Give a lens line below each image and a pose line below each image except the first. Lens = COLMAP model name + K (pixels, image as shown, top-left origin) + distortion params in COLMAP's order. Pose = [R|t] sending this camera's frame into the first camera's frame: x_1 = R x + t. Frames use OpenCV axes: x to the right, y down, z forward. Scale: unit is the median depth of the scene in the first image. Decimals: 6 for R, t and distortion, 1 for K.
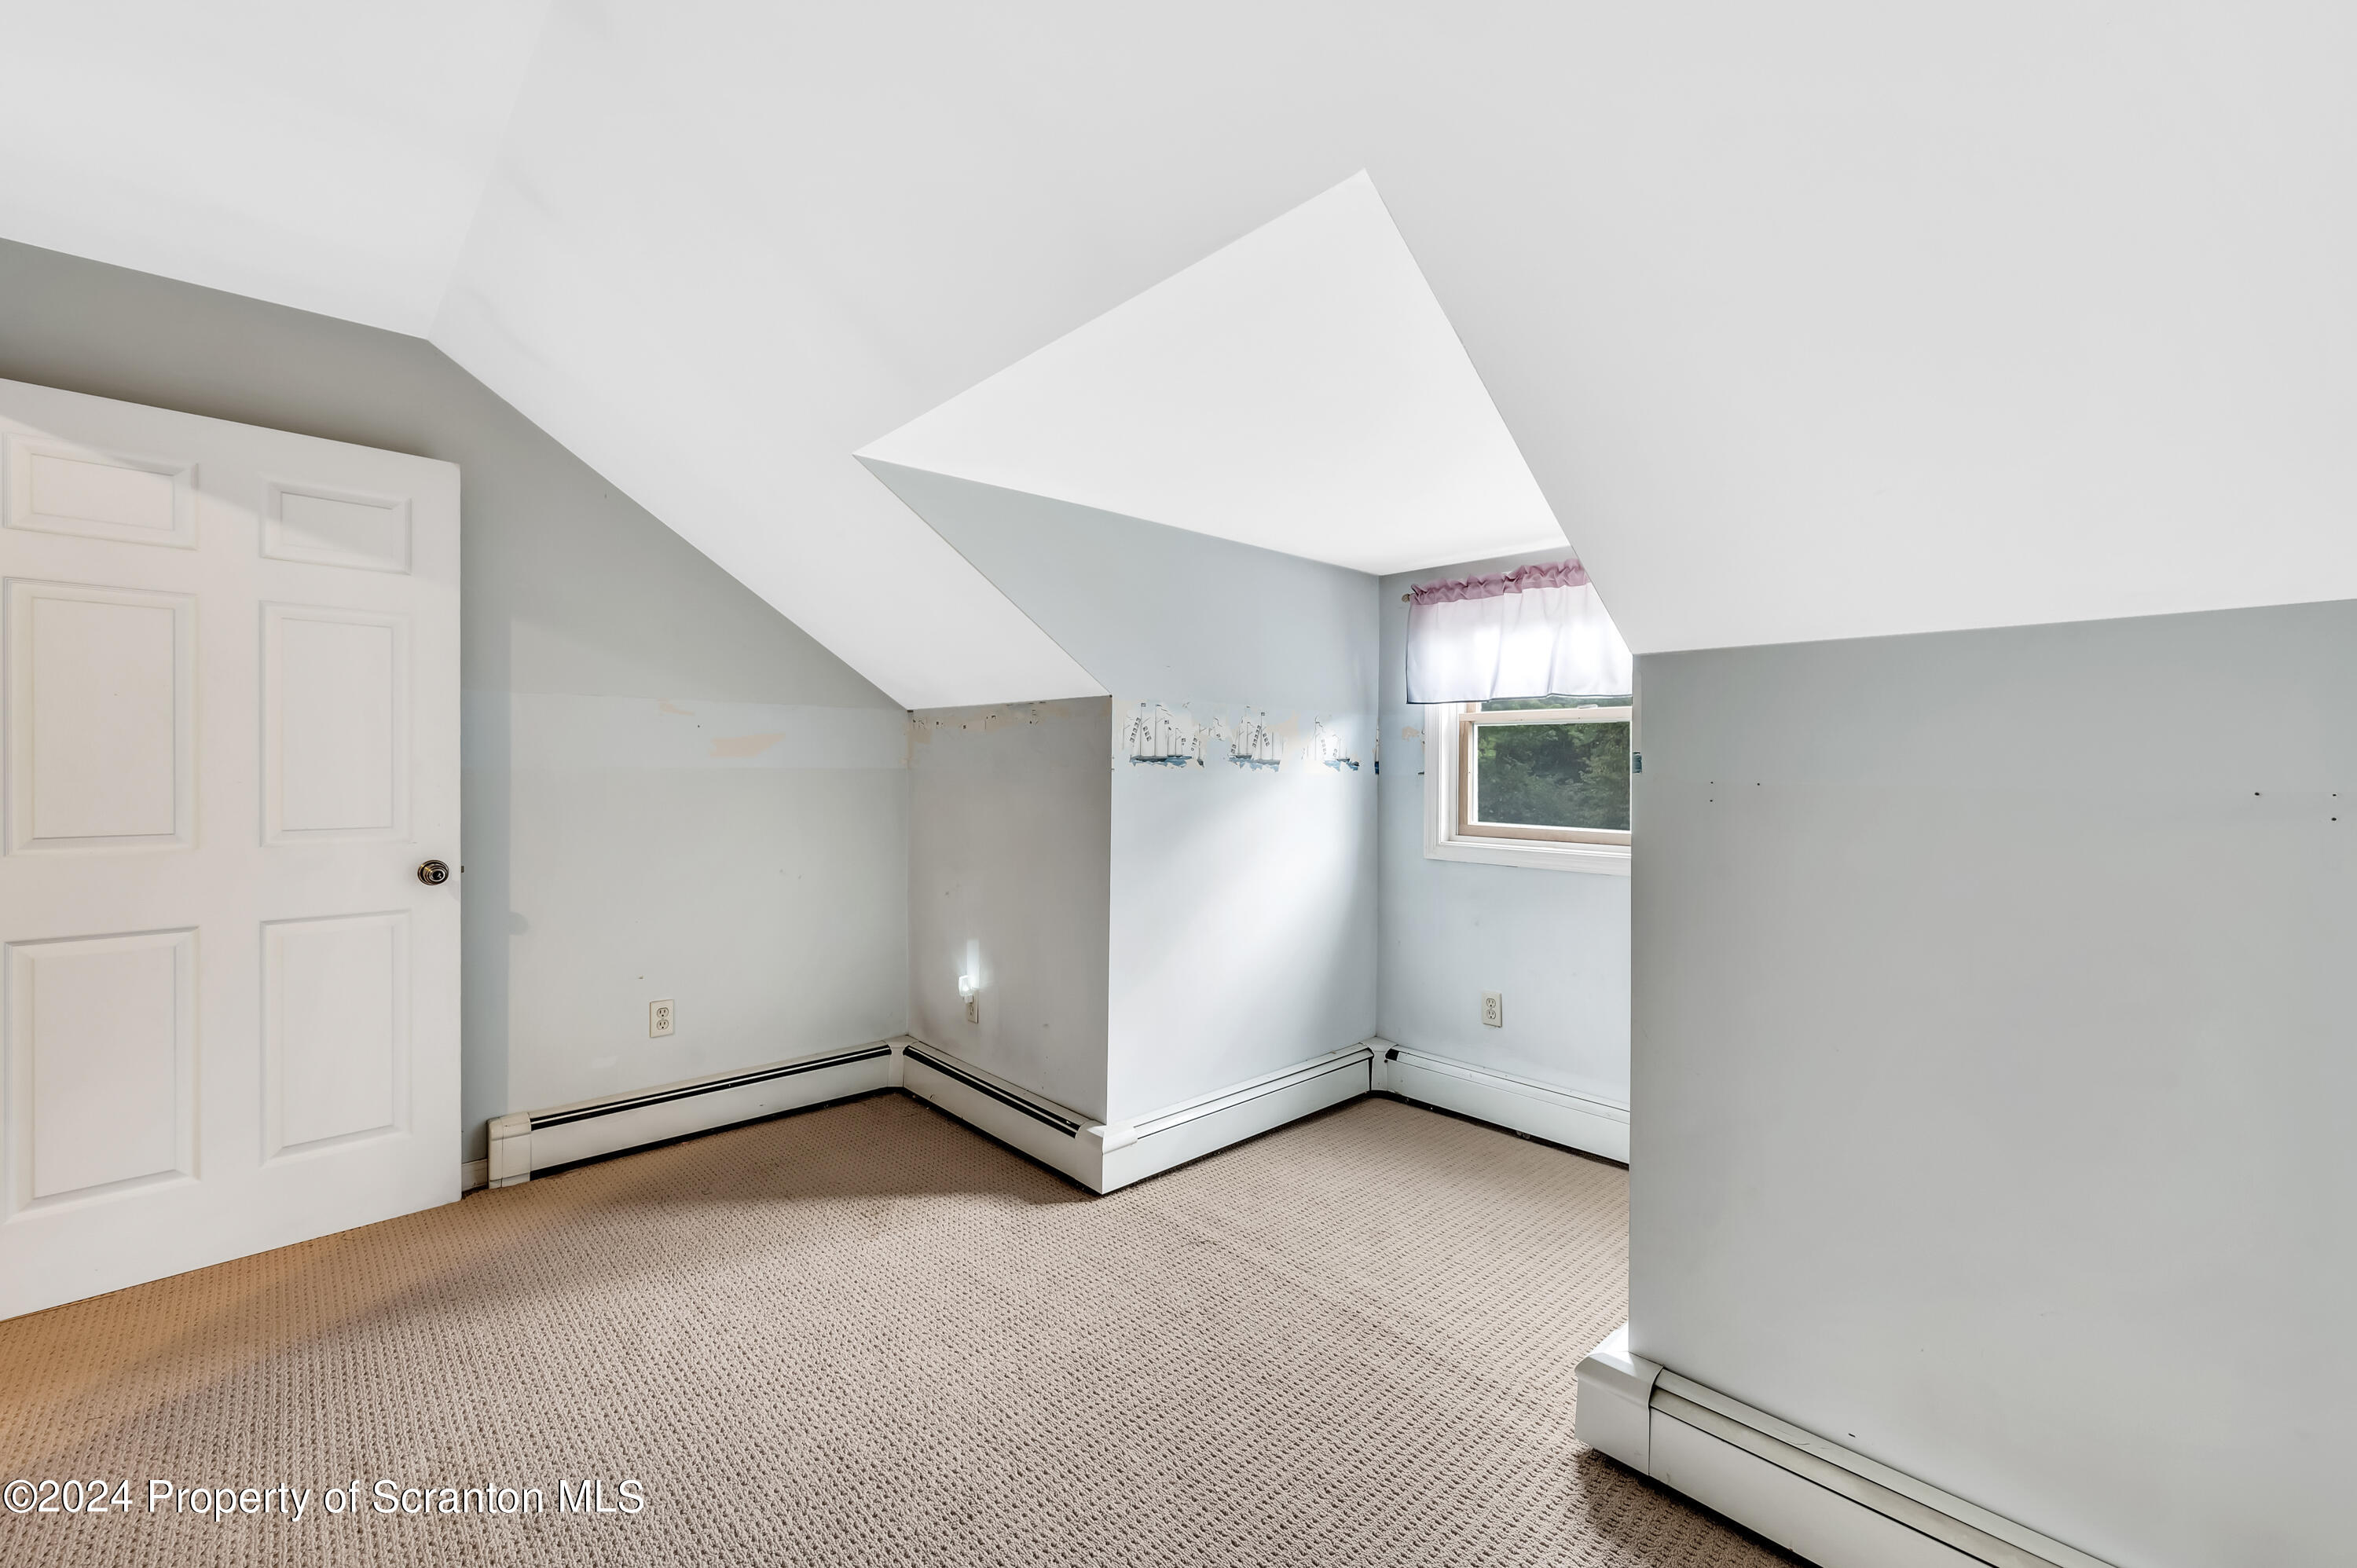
lens RADIAL K [[975.3, 0, 1164.7], [0, 975.3, 785.6], [0, 0, 1]] dist [-0.000552, 0.003451]
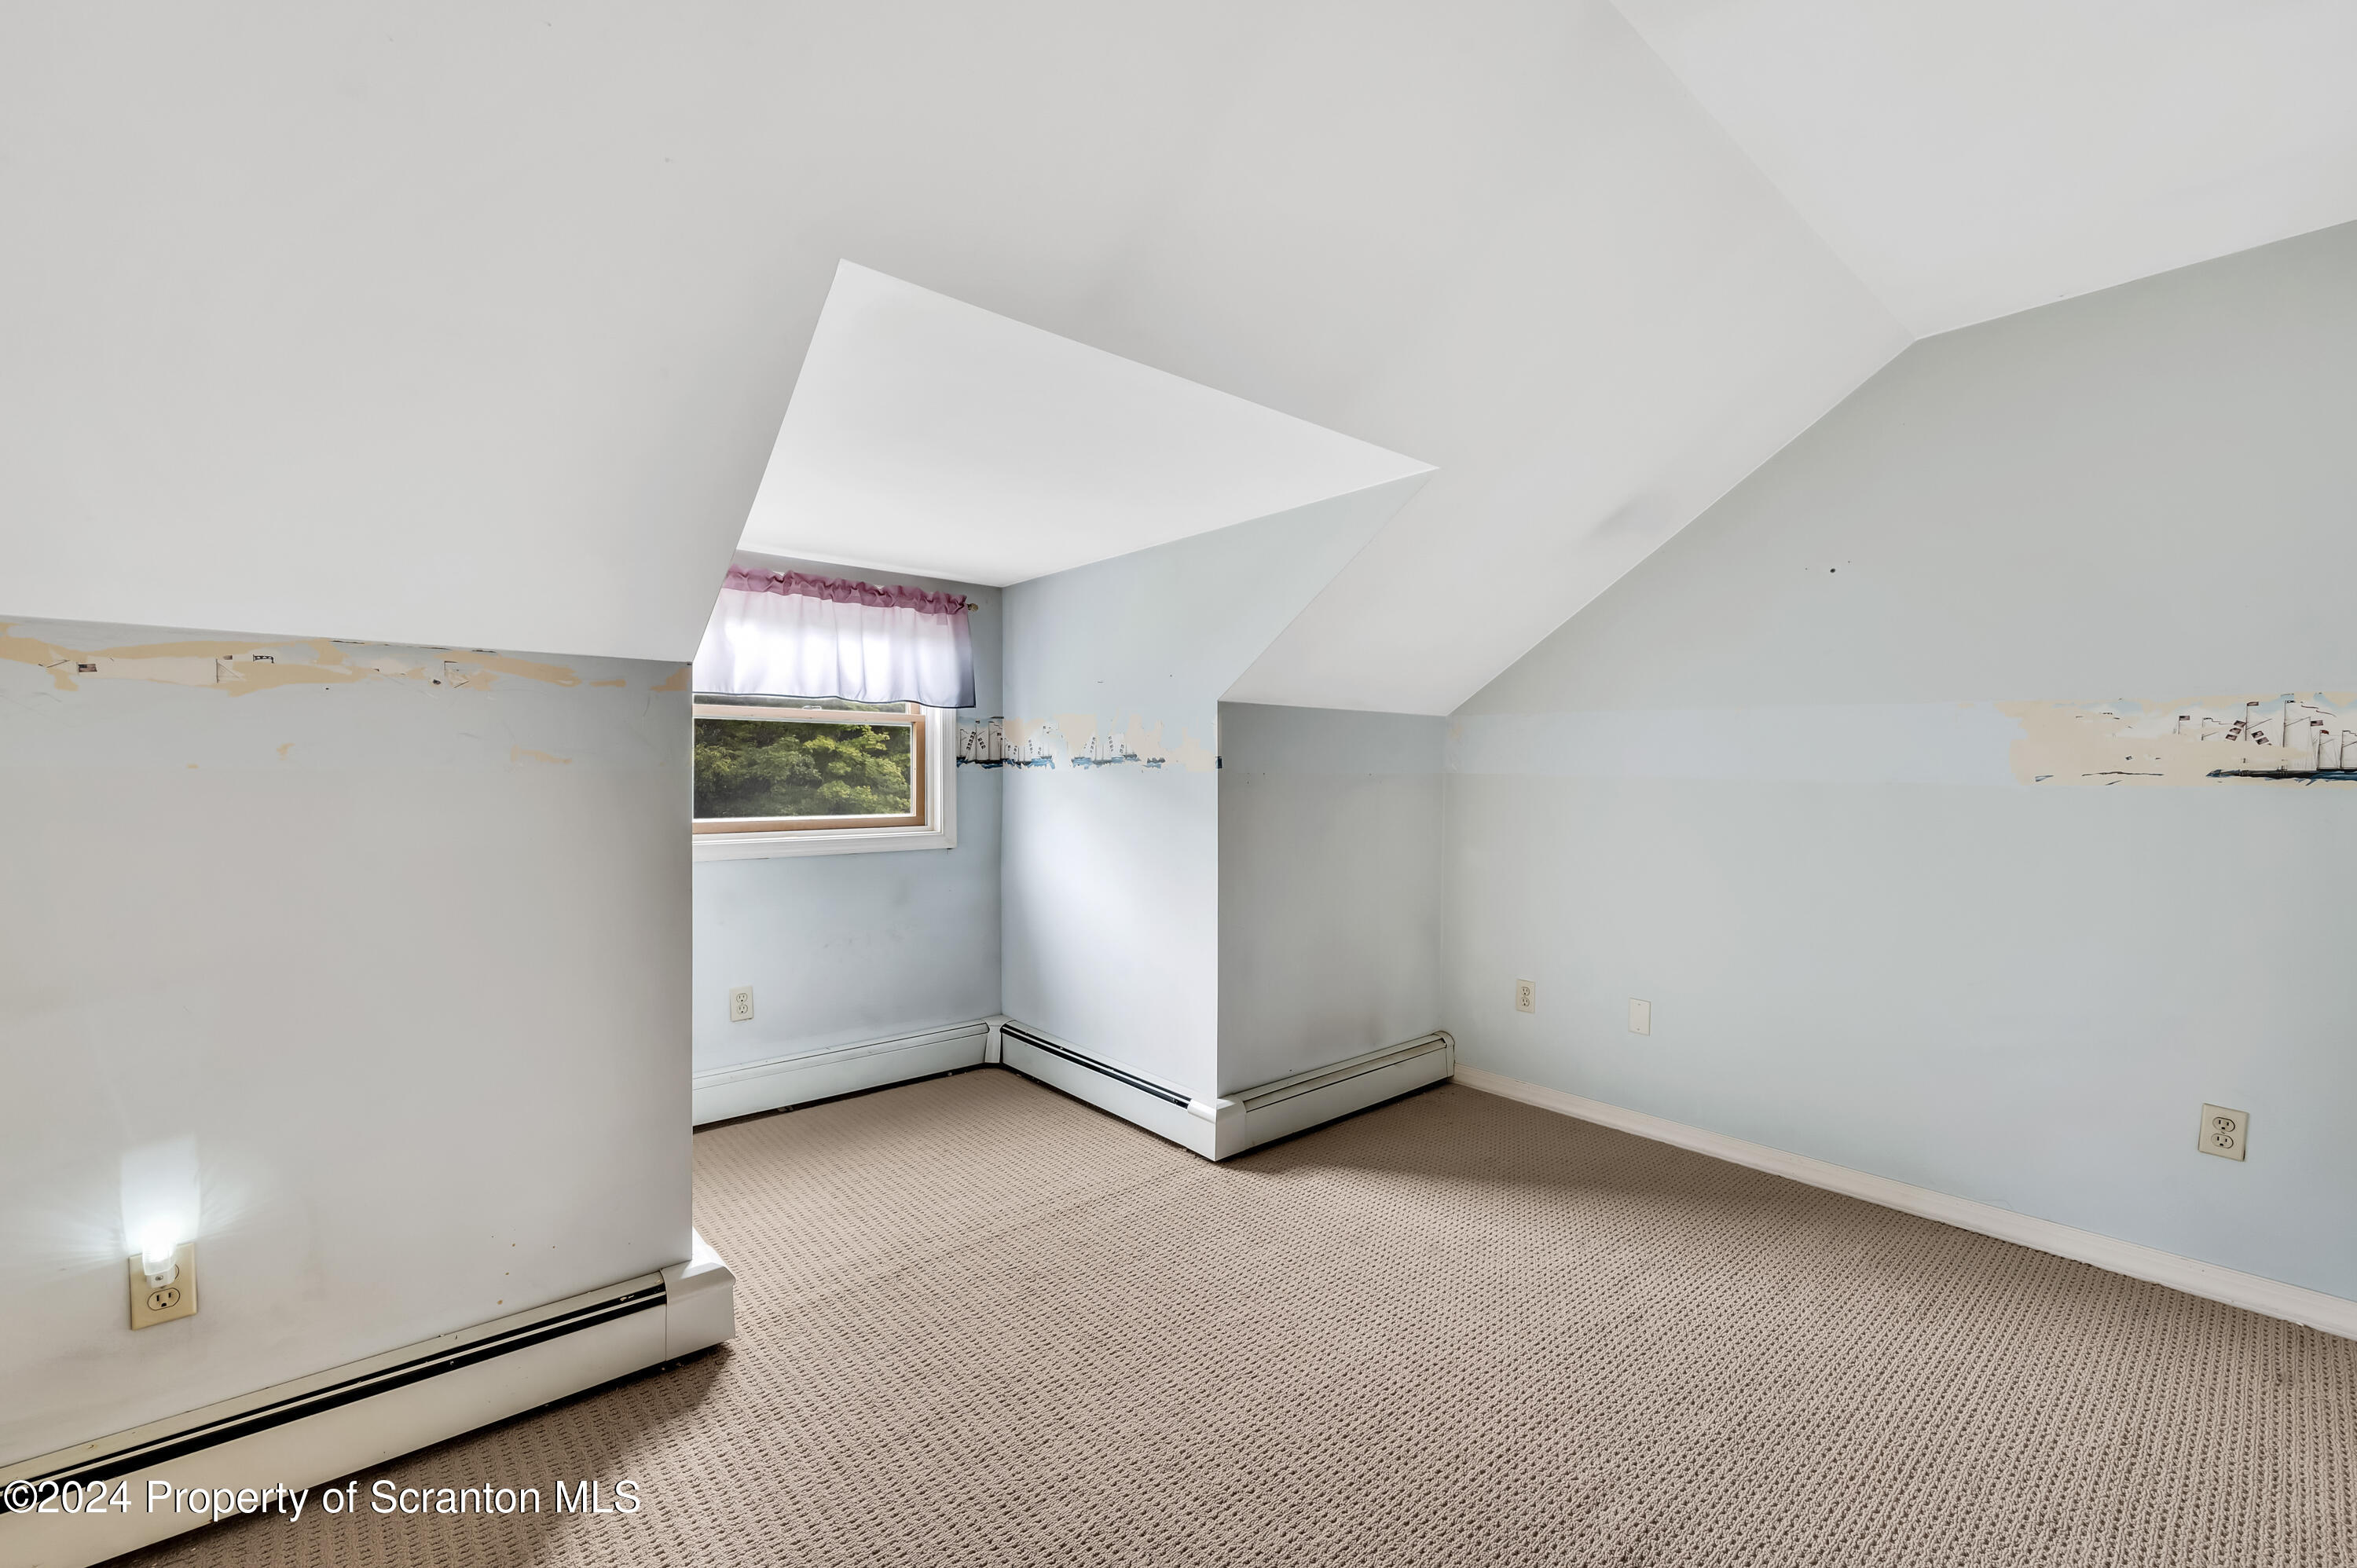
lens RADIAL K [[954.3, 0, 1213.9], [0, 954.3, 800.6], [0, 0, 1]] dist [-0.001668, 0.003487]
pose [[0.006779, -0.039770, 0.999186, -0.661203], [0.004754, 0.999199, 0.039738, -0.016070], [-0.999966, 0.004481, 0.006963, 0.534153]]
